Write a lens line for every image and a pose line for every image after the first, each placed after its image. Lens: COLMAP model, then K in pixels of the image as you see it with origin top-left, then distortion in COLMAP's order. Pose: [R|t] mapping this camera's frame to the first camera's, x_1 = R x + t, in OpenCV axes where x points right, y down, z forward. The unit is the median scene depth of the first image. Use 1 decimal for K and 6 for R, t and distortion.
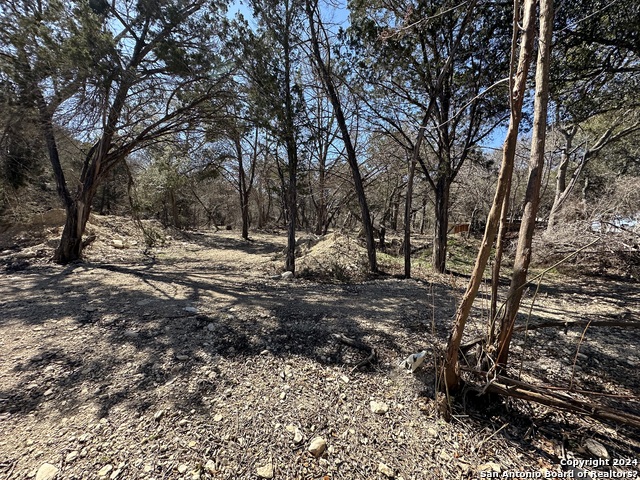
lens RADIAL K [[256.1, 0, 320.7], [0, 256.1, 240.4], [0, 0, 1]] dist [-0.001579, 0.000053]
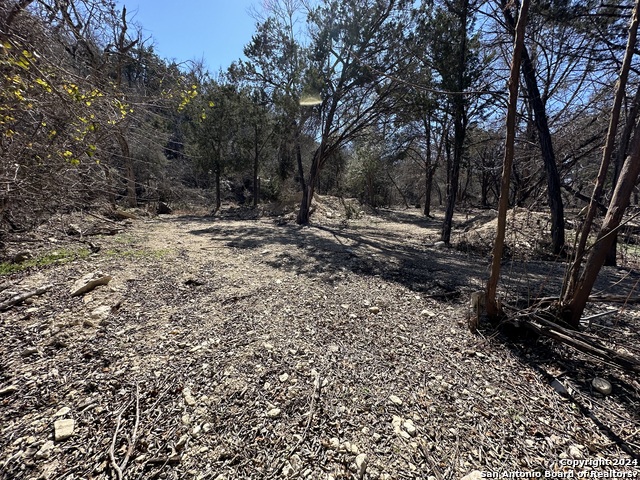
lens RADIAL K [[256.1, 0, 319.6], [0, 256.1, 240.1], [0, 0, 1]] dist [-0.001579, 0.000053]
pose [[0.734967, 0.092225, -0.671802, 0.215521], [-0.042281, 0.995013, 0.090339, 0.038055], [0.676783, -0.037992, 0.735201, -0.145728]]
